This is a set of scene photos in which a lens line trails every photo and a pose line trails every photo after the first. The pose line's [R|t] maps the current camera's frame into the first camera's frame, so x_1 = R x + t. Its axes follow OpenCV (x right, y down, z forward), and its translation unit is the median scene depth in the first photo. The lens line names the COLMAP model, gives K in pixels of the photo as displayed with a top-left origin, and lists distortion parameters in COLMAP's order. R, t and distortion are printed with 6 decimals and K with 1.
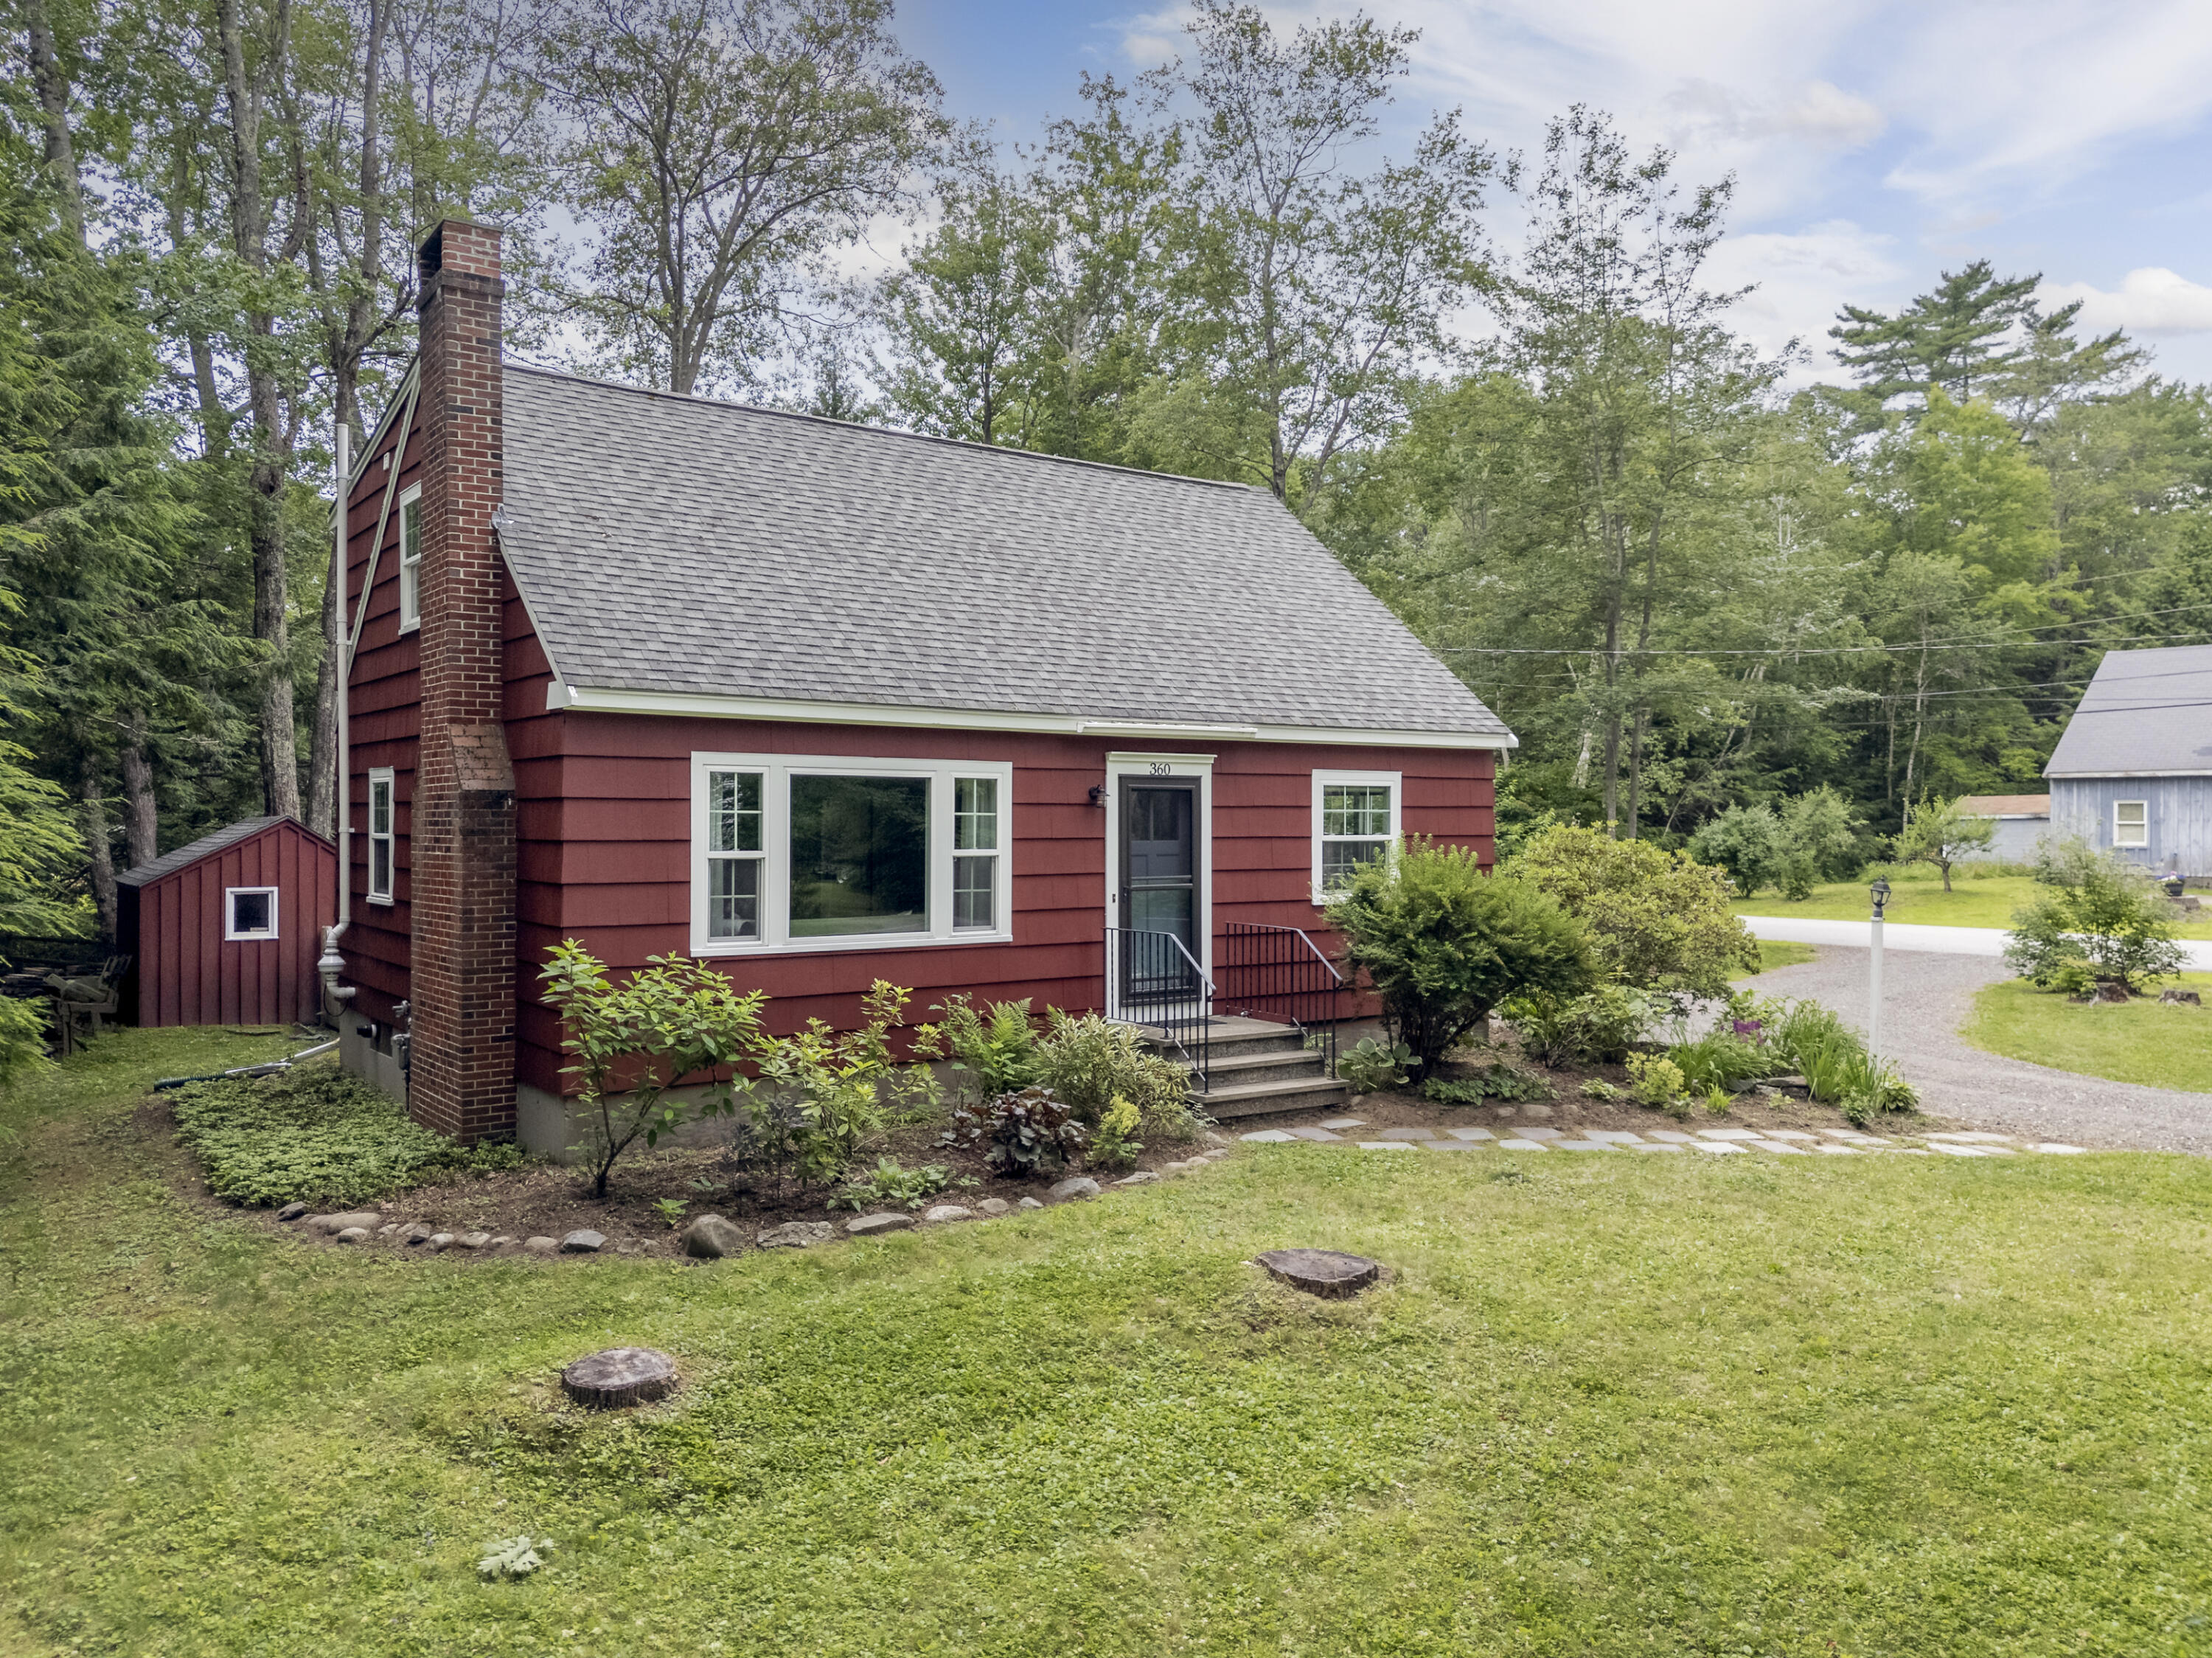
lens RADIAL K [[1638.5, 0, 1104.6], [0, 1638.5, 820.5], [0, 0, 1]] dist [0.038818, -0.017982]
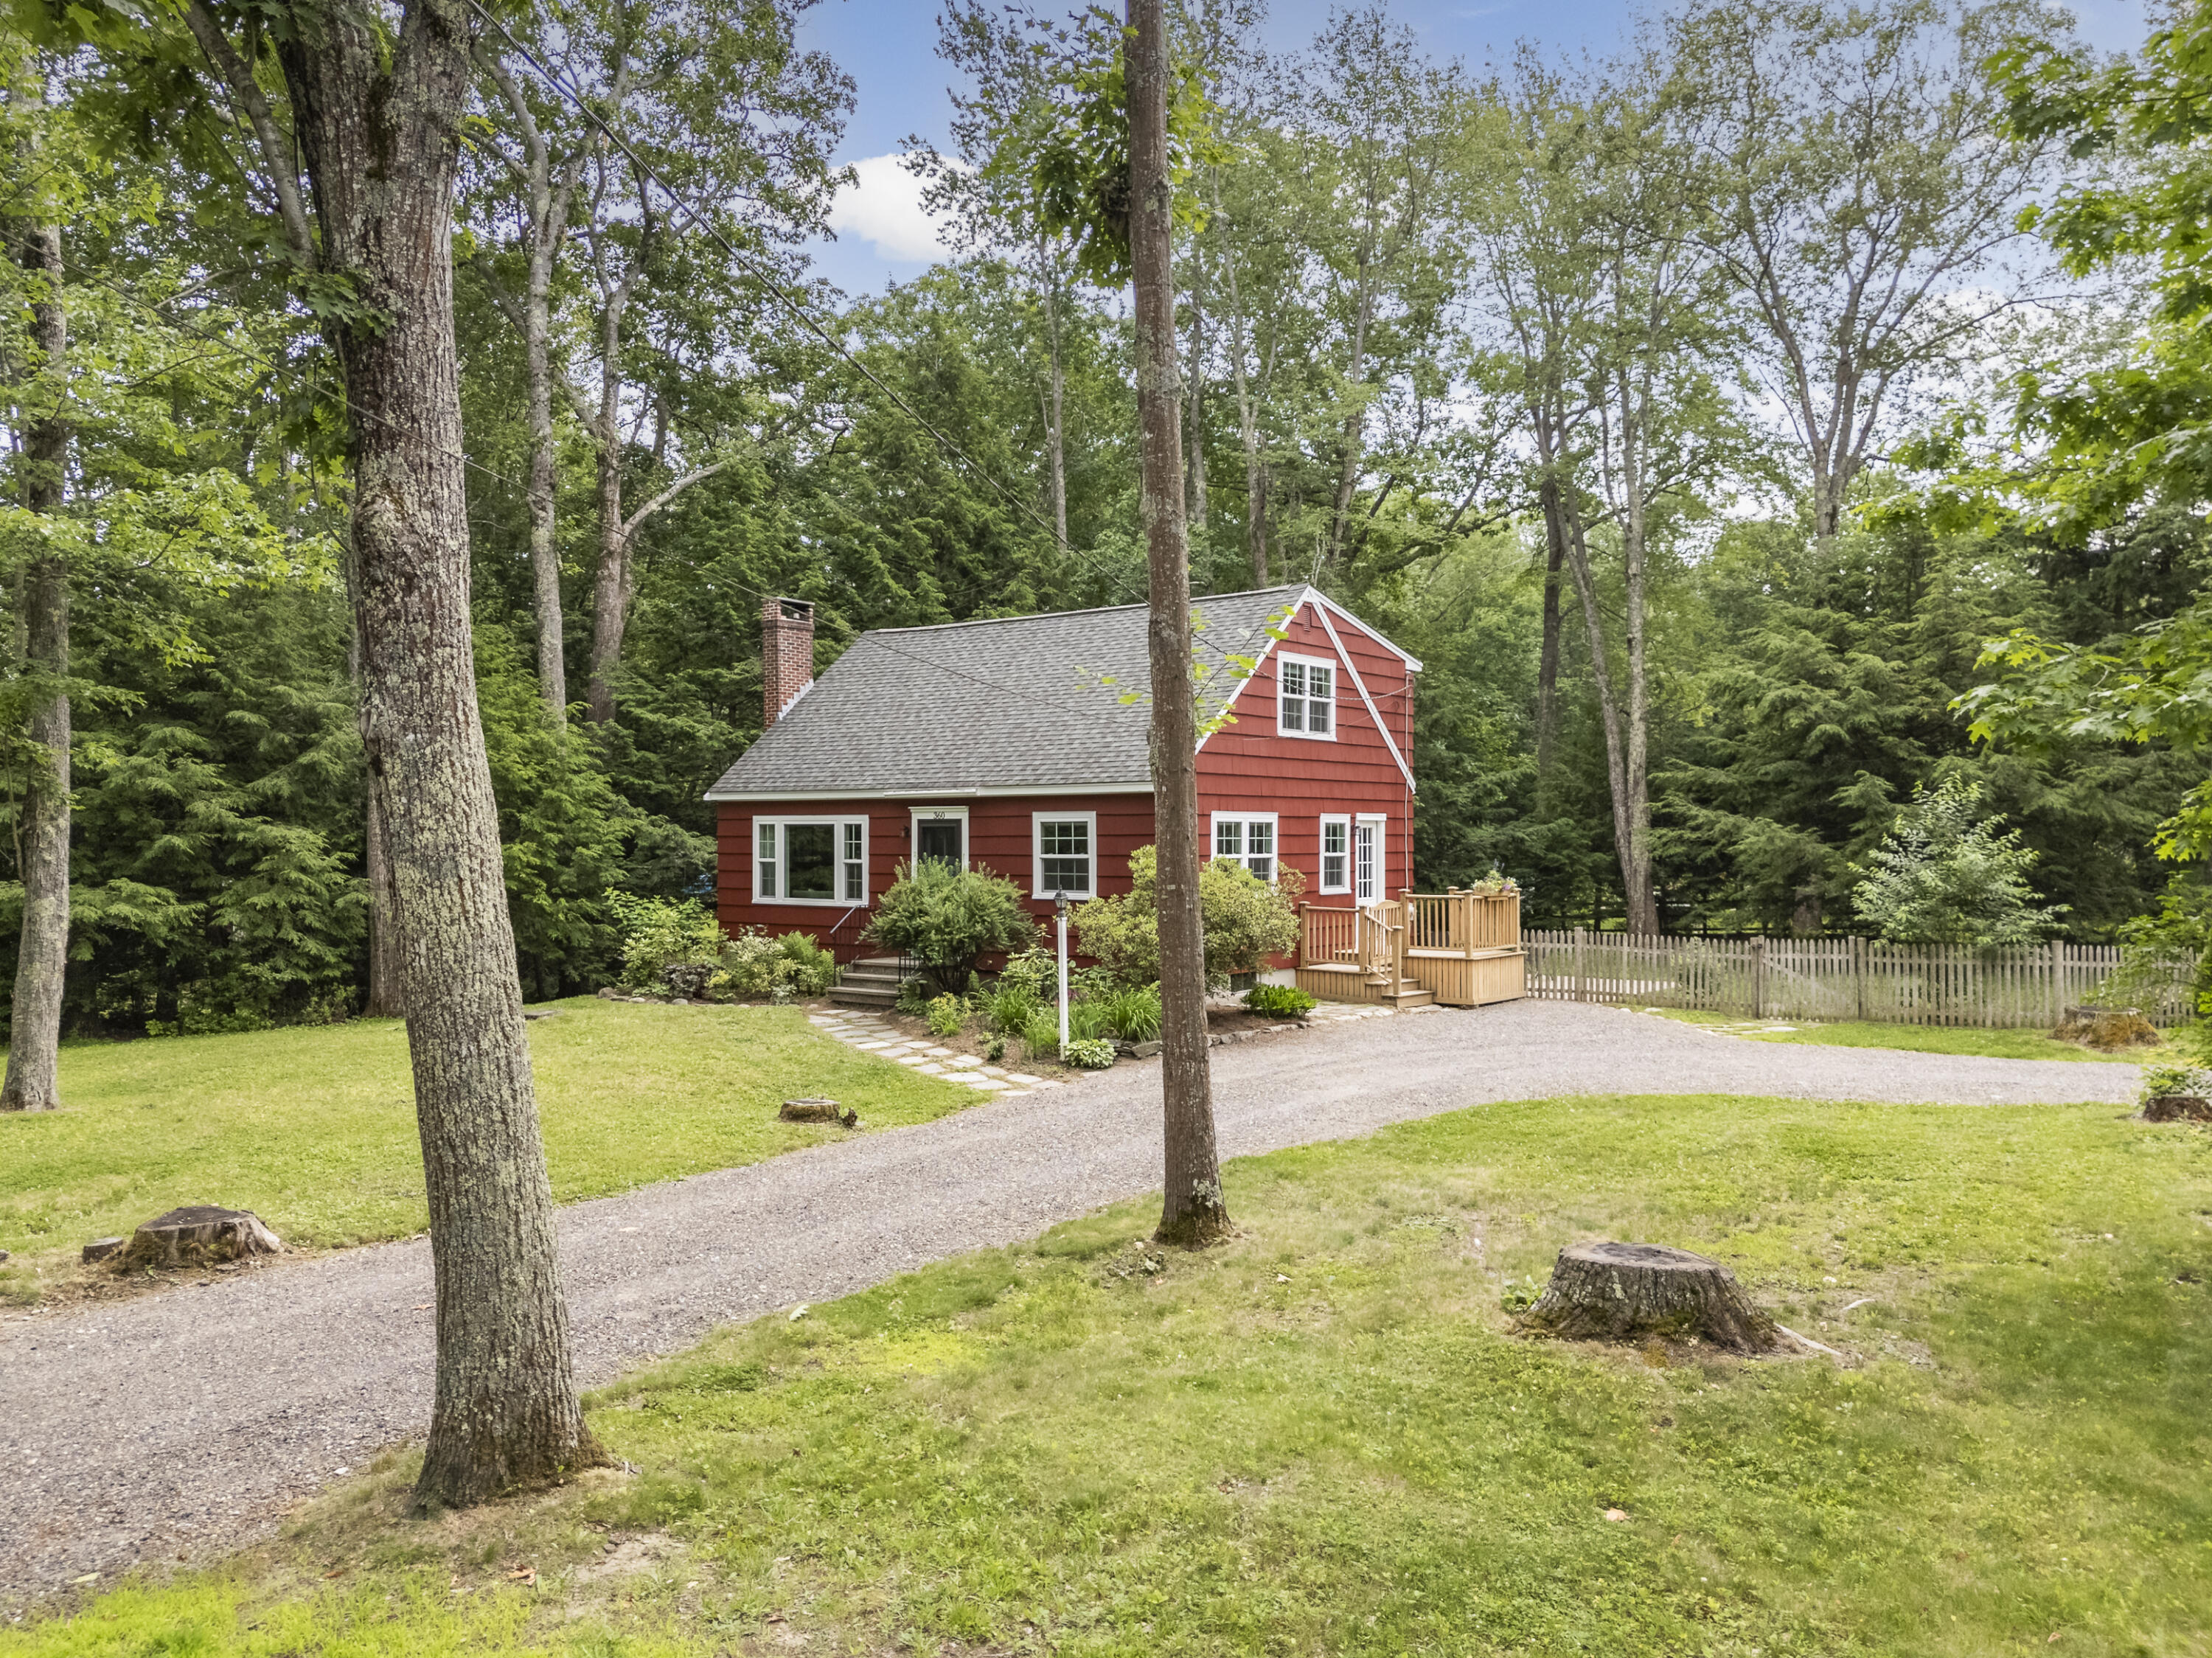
lens RADIAL K [[1638.5, 0, 1099.4], [0, 1638.5, 834.2], [0, 0, 1]] dist [0.038818, -0.017982]
pose [[0.284440, -0.006197, -0.958674, 1.915948], [0.002597, 0.999980, -0.005693, -0.001334], [0.958690, -0.000870, 0.284450, 0.719209]]
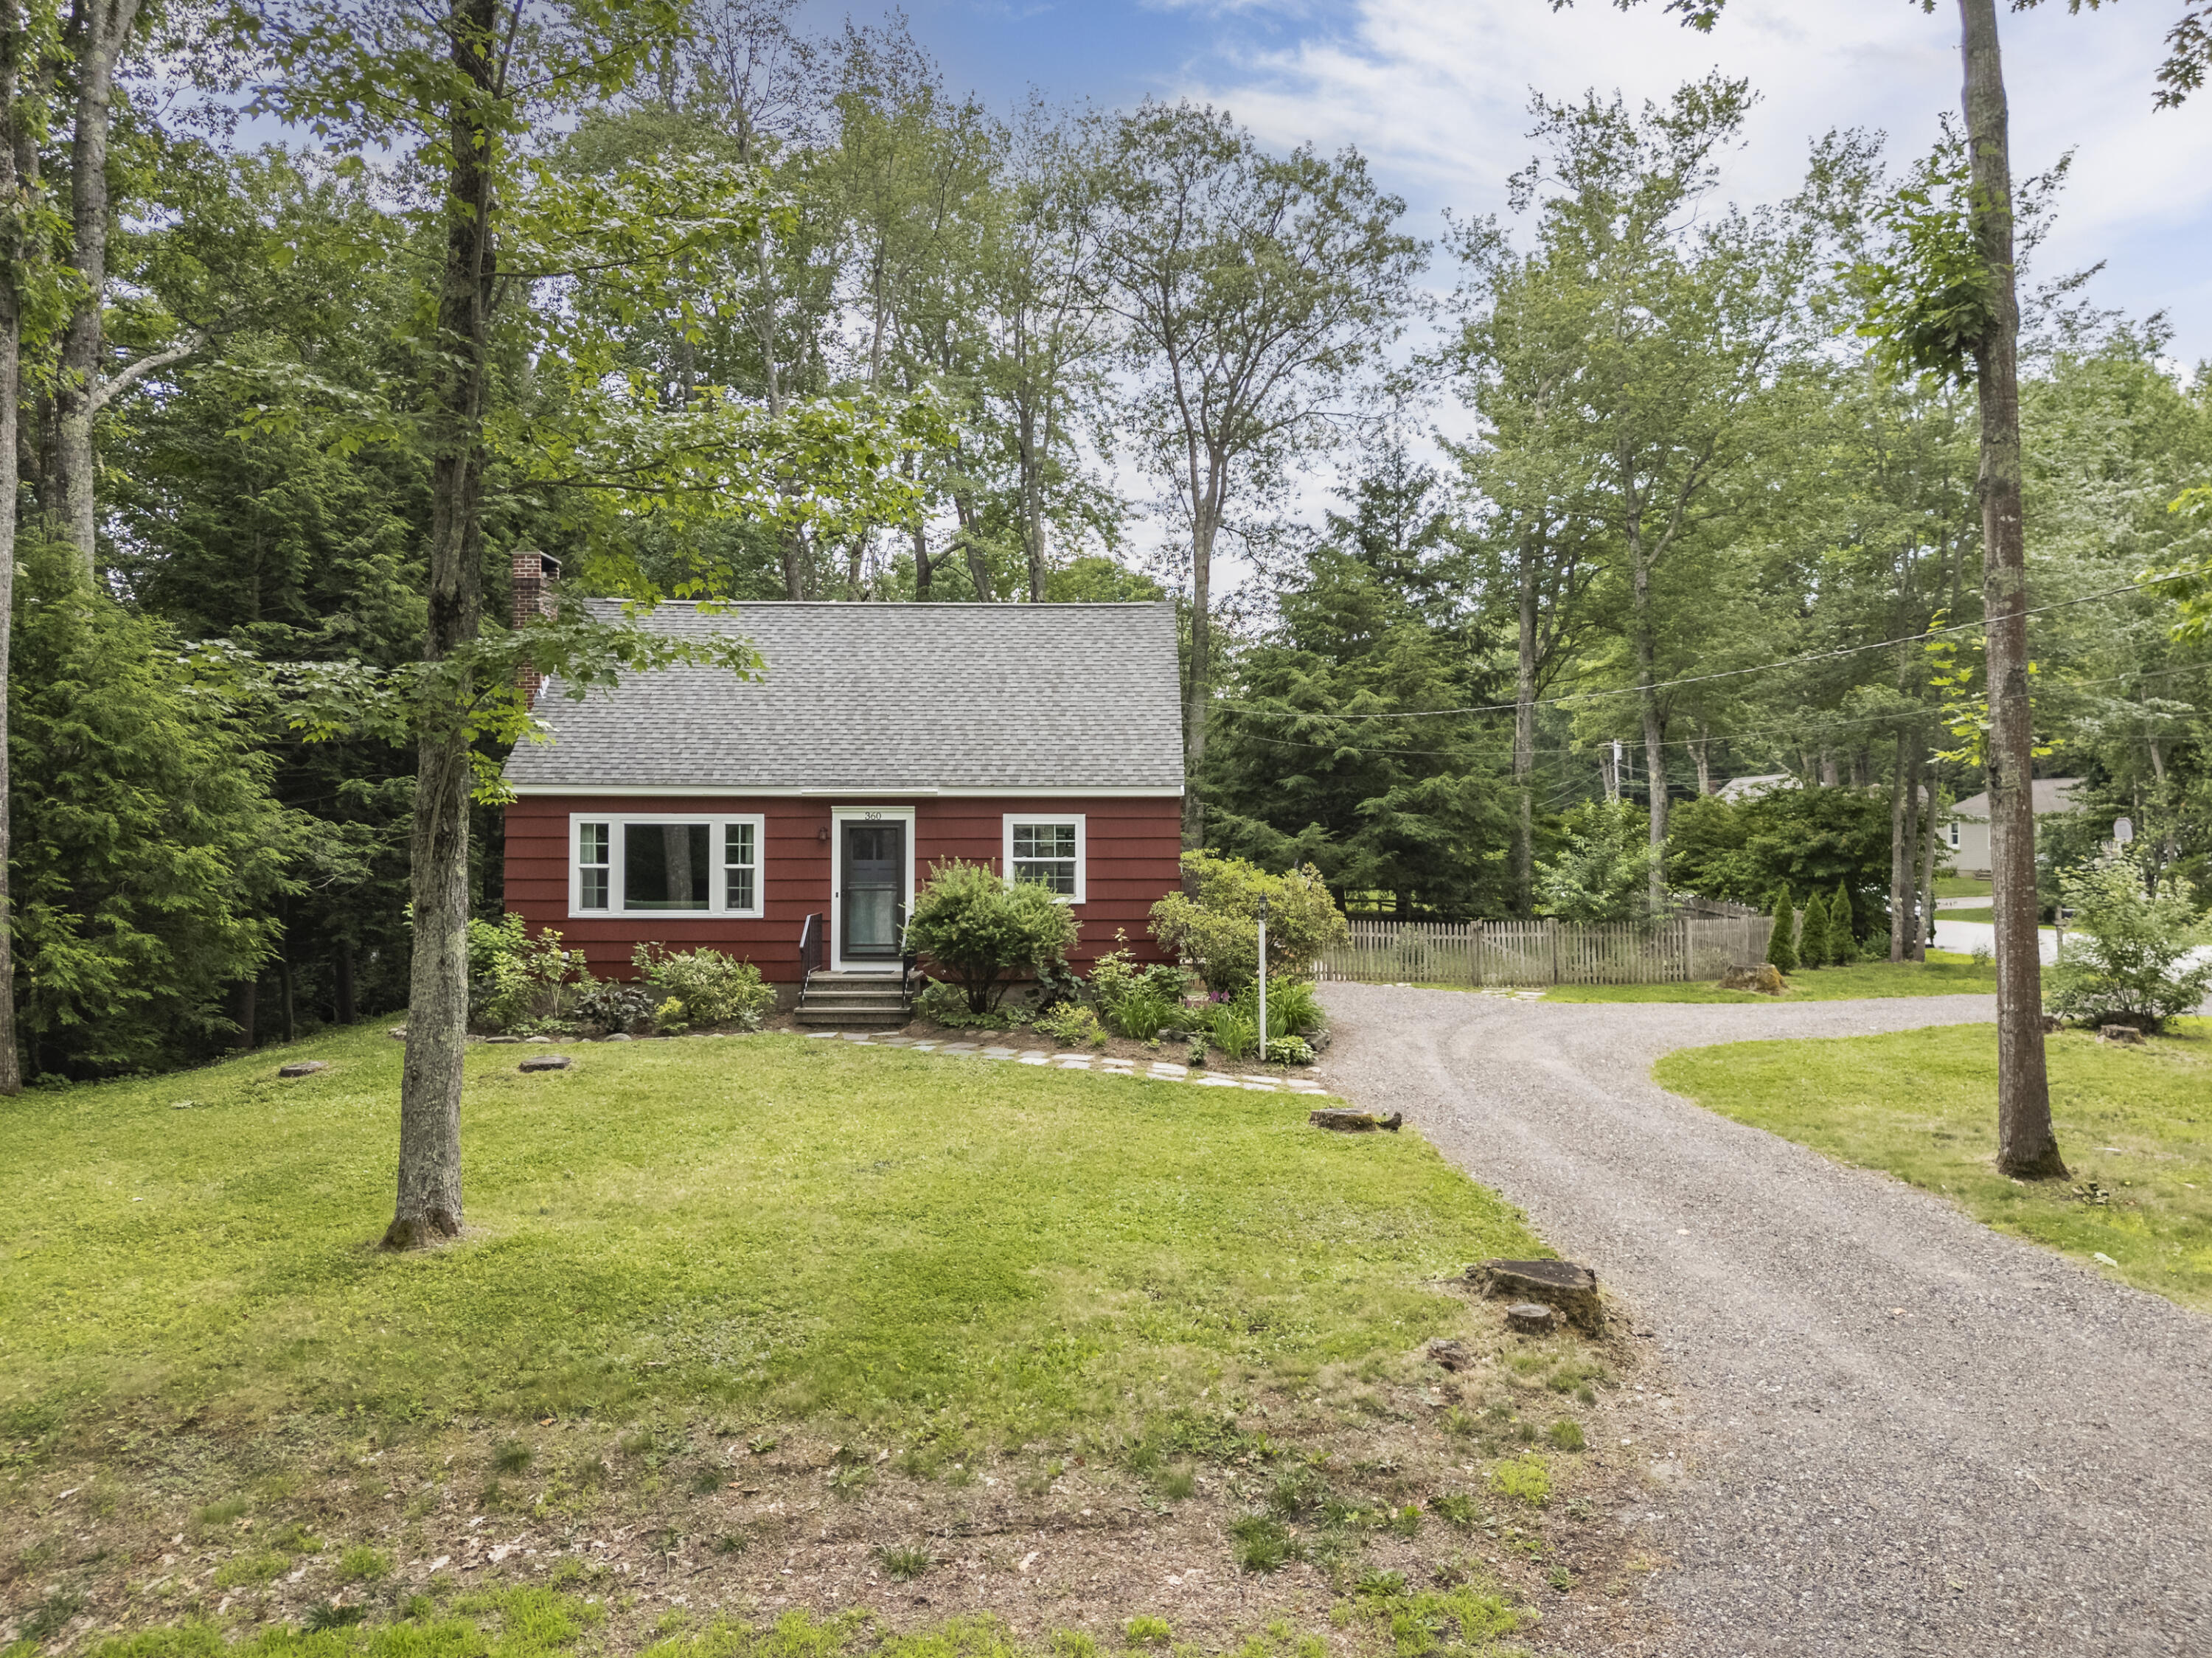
lens RADIAL K [[1638.5, 0, 1106.8], [0, 1638.5, 815.3], [0, 0, 1]] dist [0.038818, -0.017982]
pose [[0.815267, -0.008514, -0.579022, 1.261138], [0.000400, 0.999900, -0.014140, -0.010024], [0.579085, 0.011296, 0.815189, -0.207593]]
